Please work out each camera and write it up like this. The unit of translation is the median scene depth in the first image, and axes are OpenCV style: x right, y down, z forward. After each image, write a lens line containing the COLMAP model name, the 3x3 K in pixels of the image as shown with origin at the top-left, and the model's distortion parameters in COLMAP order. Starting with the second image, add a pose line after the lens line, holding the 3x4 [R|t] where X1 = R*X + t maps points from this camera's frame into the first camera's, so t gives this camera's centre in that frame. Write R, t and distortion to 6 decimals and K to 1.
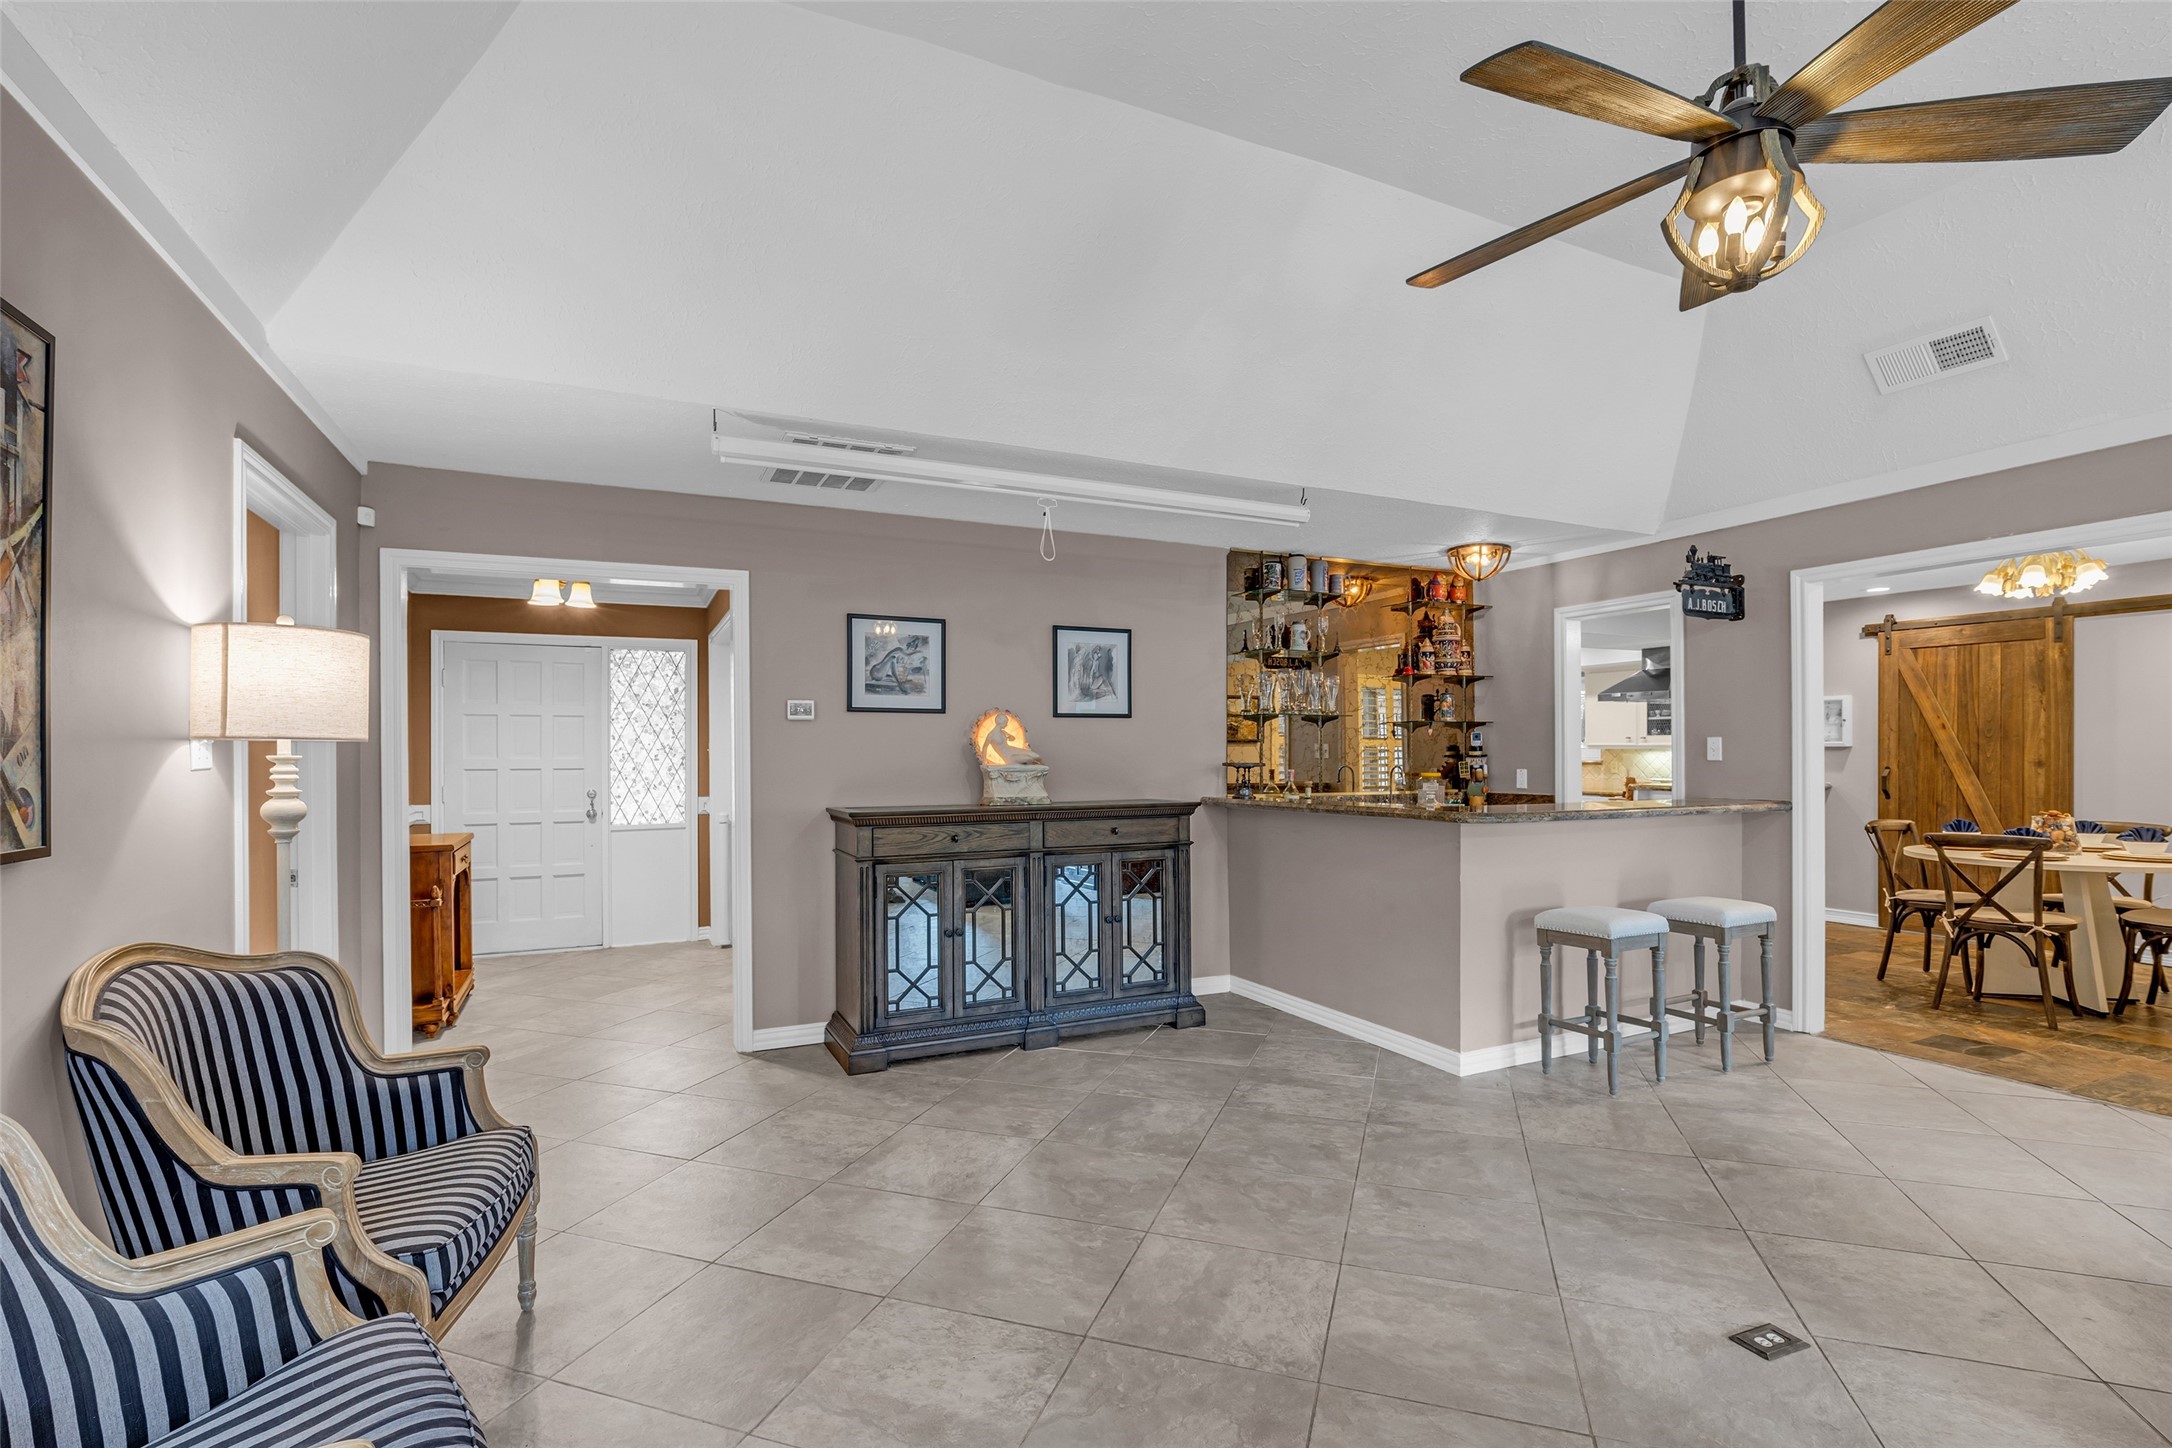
lens RADIAL K [[991.3, 0, 1085.5], [0, 991.3, 747.3], [0, 0, 1]] dist [-0.011272, 0.001007]
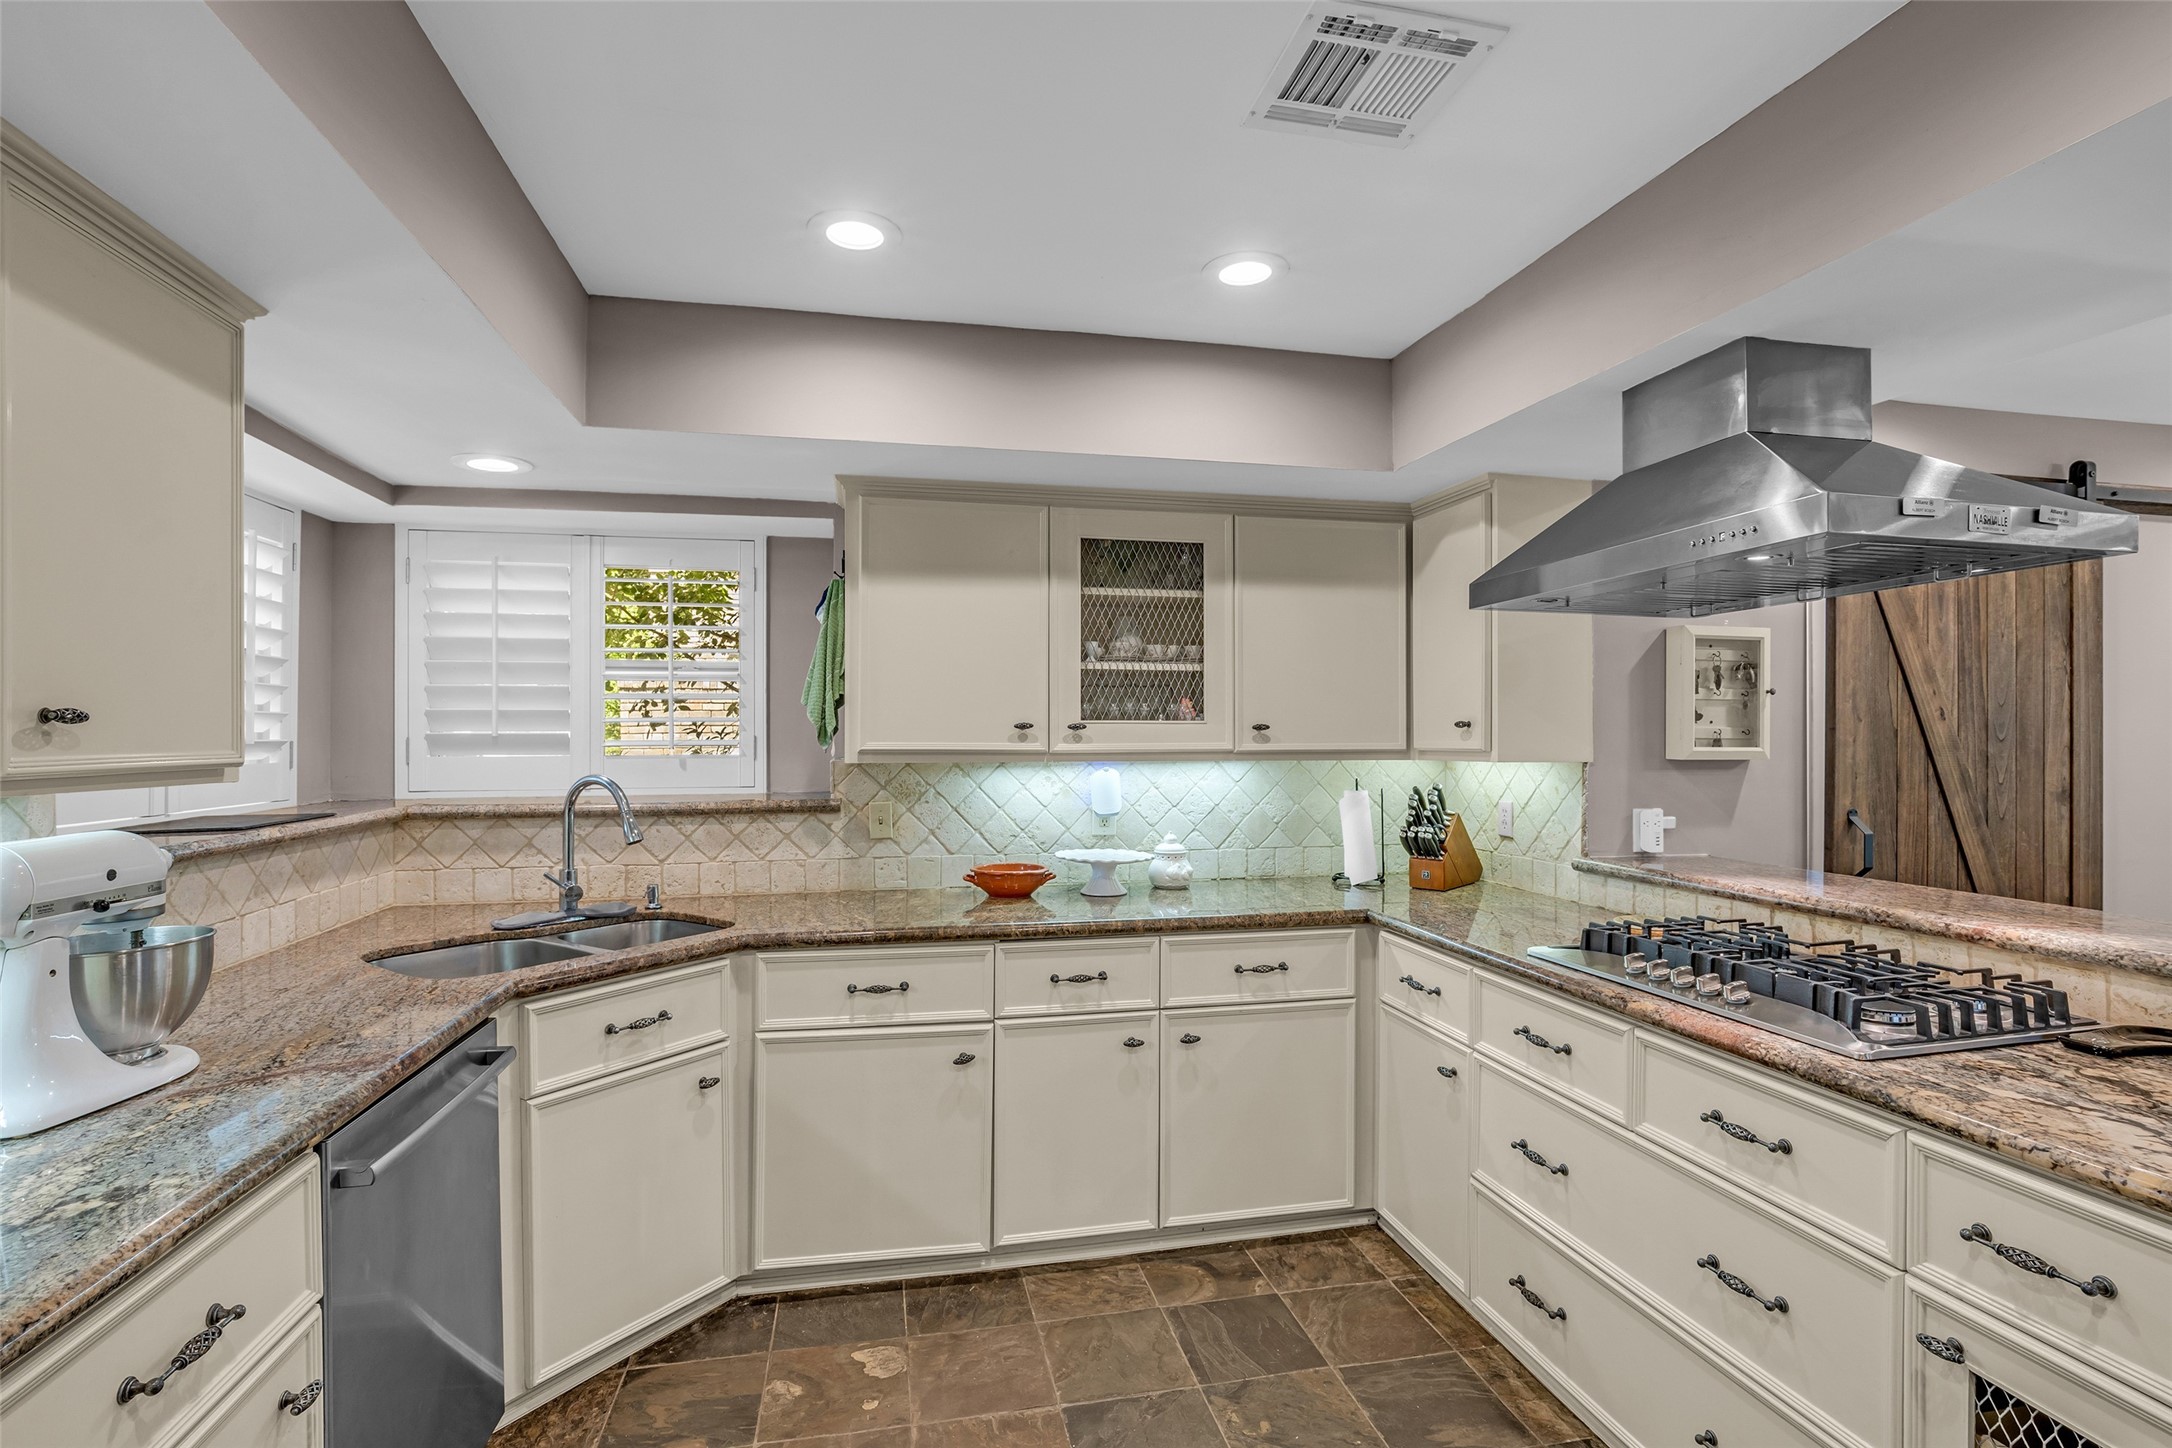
lens RADIAL K [[991.3, 0, 1086.9], [0, 991.3, 737.6], [0, 0, 1]] dist [-0.011272, 0.001007]
pose [[0.213193, 0.010677, 0.976952, 0.569757], [-0.005181, 0.999939, -0.009798, -0.007060], [-0.976996, -0.002973, 0.213235, 2.016736]]
